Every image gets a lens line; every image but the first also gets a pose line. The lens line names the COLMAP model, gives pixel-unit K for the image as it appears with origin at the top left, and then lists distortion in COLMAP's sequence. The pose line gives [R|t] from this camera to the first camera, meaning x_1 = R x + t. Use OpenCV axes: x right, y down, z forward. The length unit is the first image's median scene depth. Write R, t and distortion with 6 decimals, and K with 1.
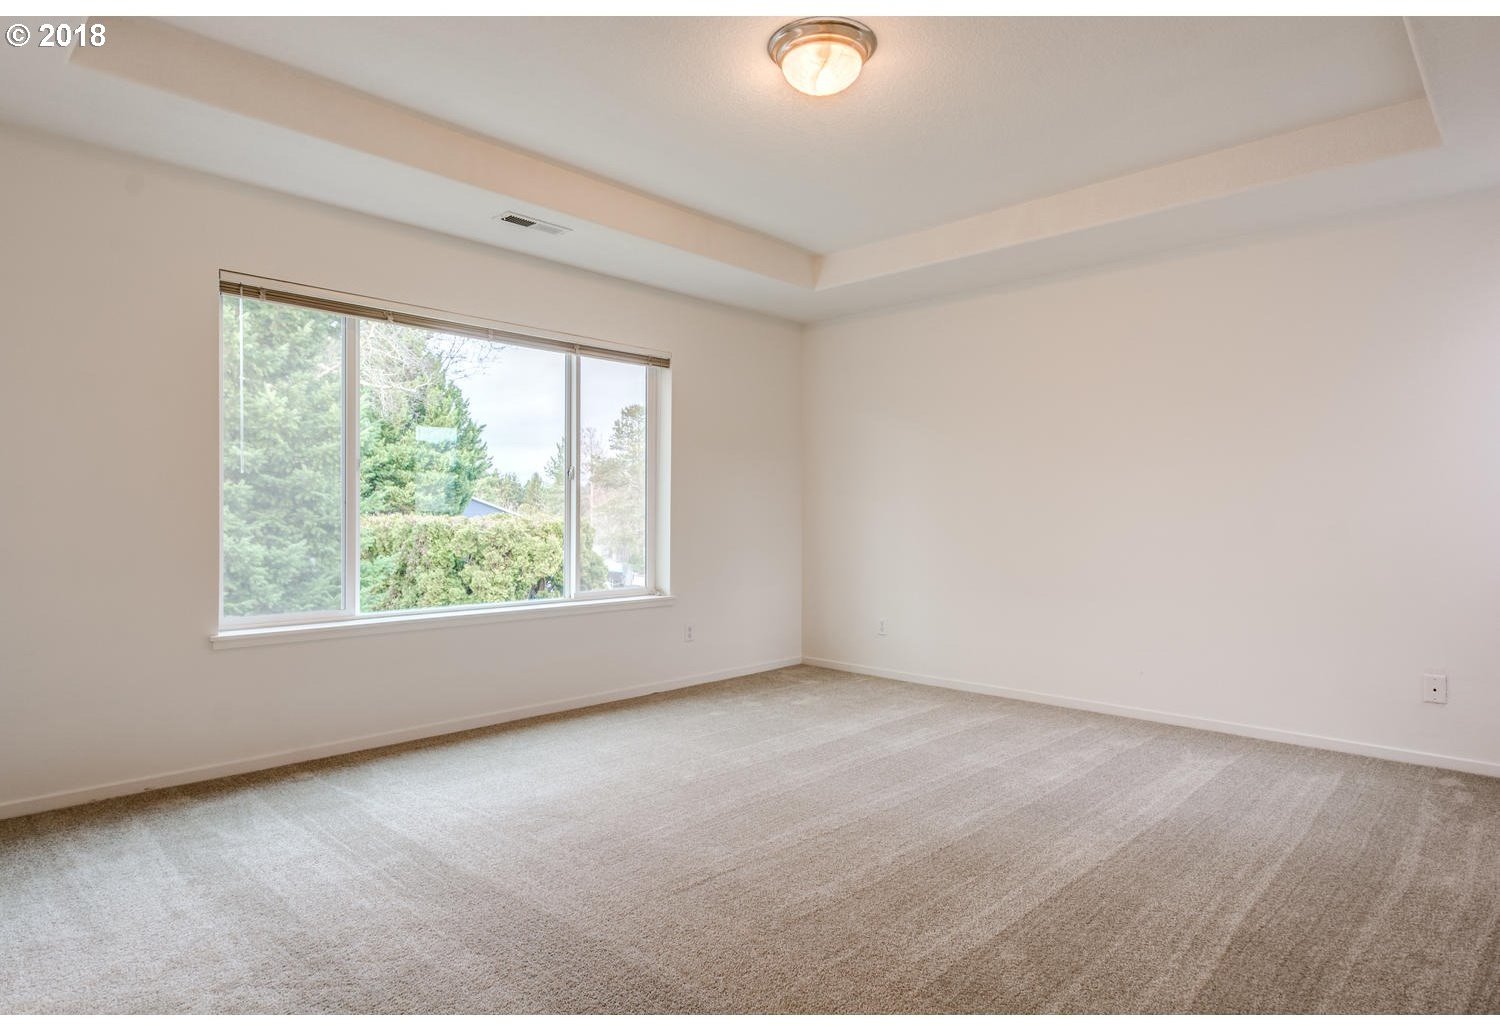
lens RADIAL K [[780.2, 0, 751.7], [0, 780.2, 517.4], [0, 0, 1]] dist [0.014749, -0.001240]
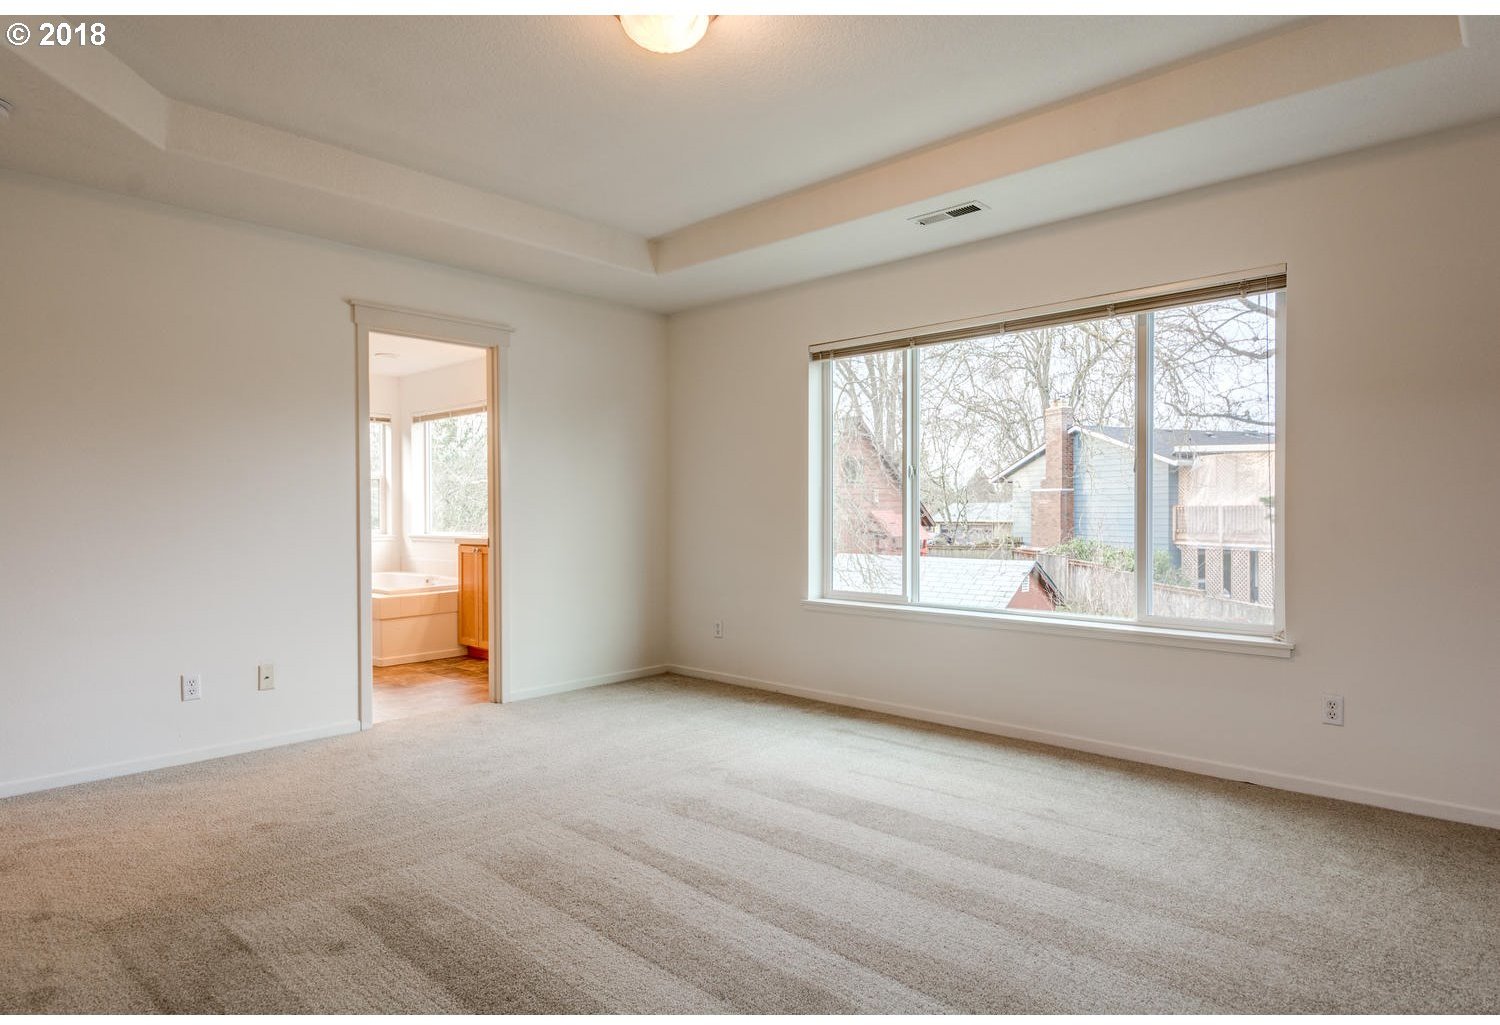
lens RADIAL K [[802.4, 0, 756.8], [0, 802.4, 519.7], [0, 0, 1]] dist [0.018203, -0.014614]
pose [[0.093798, 0.005013, -0.995579, 0.680776], [-0.001842, 0.999986, 0.004862, -0.003434], [0.995590, 0.001377, 0.093806, 0.671409]]
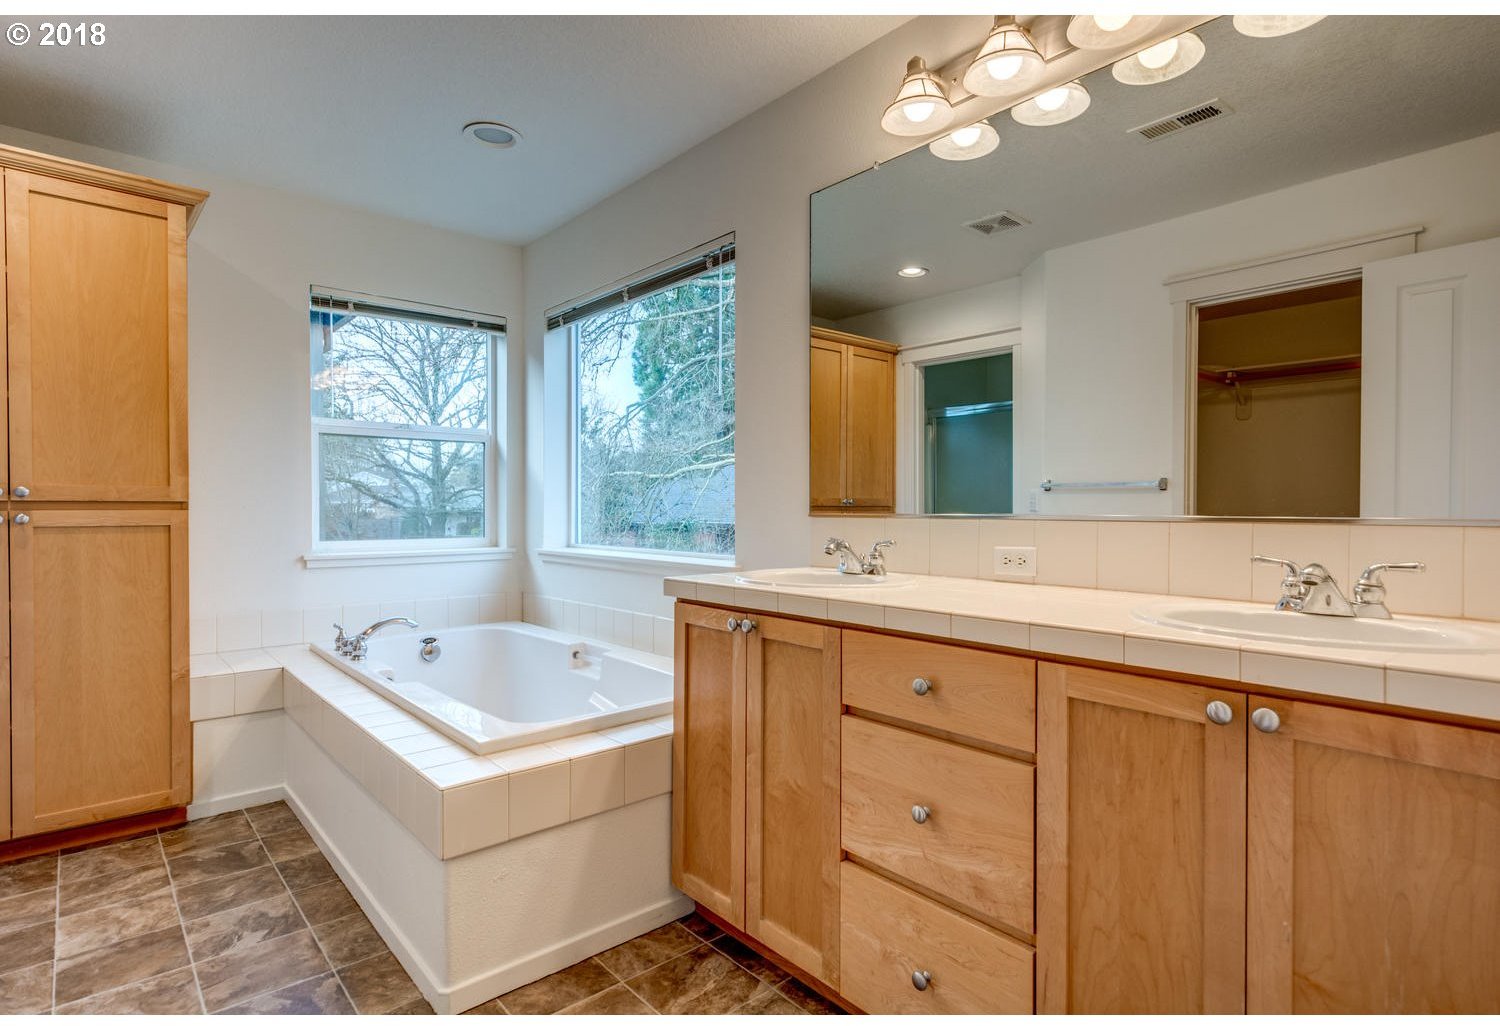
lens RADIAL K [[780.2, 0, 751.7], [0, 780.2, 517.4], [0, 0, 1]] dist [0.014749, -0.001240]
pose [[-0.046955, 0.007187, -0.998871, 0.185692], [-0.005894, 0.999955, 0.007472, -0.004404], [0.998880, 0.006238, -0.046910, 0.510118]]
